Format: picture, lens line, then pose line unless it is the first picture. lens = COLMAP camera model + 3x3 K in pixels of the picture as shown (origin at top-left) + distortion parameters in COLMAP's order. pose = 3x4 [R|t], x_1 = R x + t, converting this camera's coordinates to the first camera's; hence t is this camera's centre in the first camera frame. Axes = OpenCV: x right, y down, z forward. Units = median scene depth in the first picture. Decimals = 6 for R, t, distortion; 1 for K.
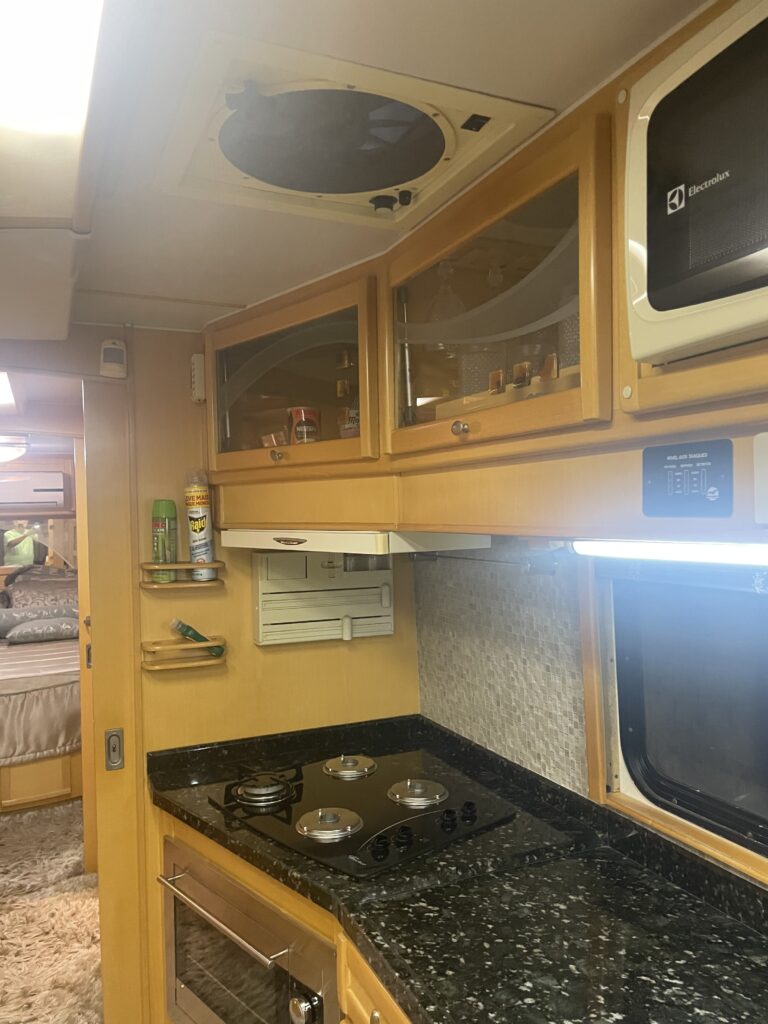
lens RADIAL K [[773.1, 0, 384.9], [0, 773.1, 521.7], [0, 0, 1]] dist [0.084140, -0.117109]
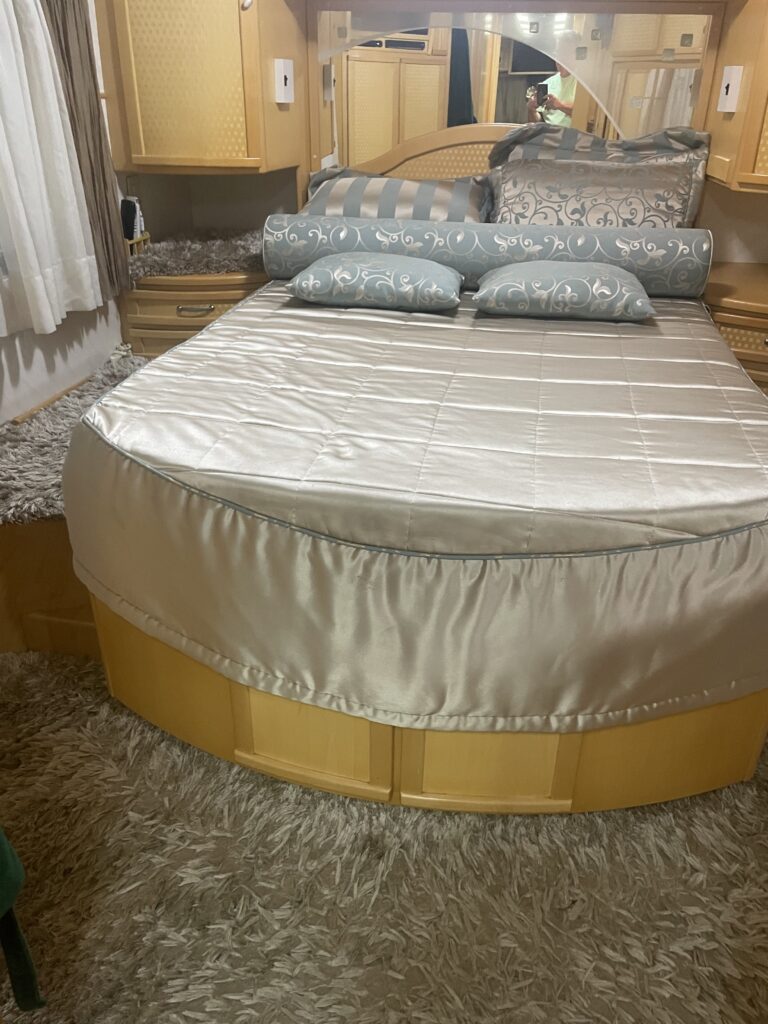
lens RADIAL K [[773.1, 0, 387.8], [0, 773.1, 510.6], [0, 0, 1]] dist [0.084140, -0.117109]
pose [[0.828277, 0.298956, -0.473901, -0.356414], [-0.039047, 0.874511, 0.483432, 0.051787], [0.558956, -0.381911, 0.736011, 0.772373]]
